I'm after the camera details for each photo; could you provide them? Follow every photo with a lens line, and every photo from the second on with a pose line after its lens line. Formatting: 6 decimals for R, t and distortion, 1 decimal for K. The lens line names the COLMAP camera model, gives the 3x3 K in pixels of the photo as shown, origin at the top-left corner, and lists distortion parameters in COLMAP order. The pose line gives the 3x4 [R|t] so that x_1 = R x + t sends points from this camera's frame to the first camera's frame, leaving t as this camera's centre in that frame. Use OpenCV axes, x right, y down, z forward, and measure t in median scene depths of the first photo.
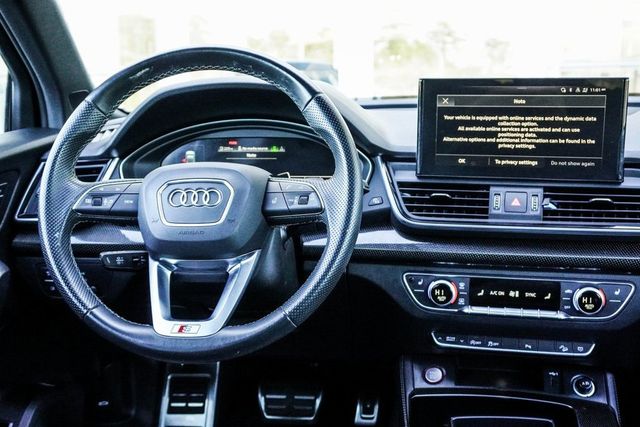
lens RADIAL K [[763.1, 0, 320.0], [0, 763.1, 213.5], [0, 0, 1]] dist [-0.003546, 0.000326]
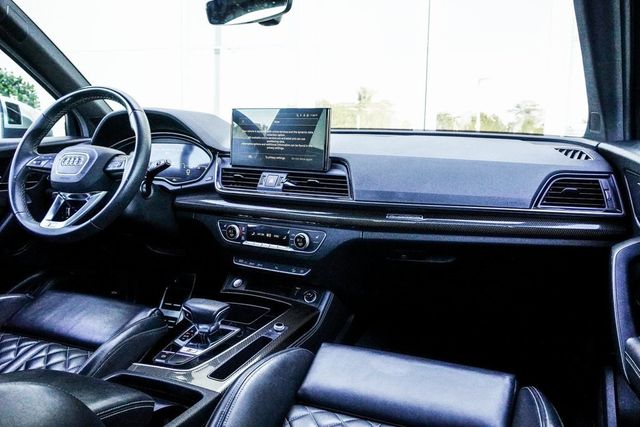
lens RADIAL K [[528.4, 0, 320.0], [0, 528.4, 213.5], [0, 0, 1]] dist [-0.034959, 0.000074]
pose [[0.958841, 0.069084, -0.275410, 0.696266], [-0.081793, 0.996038, -0.034914, 0.090755], [0.271907, 0.056004, 0.960693, -0.097035]]
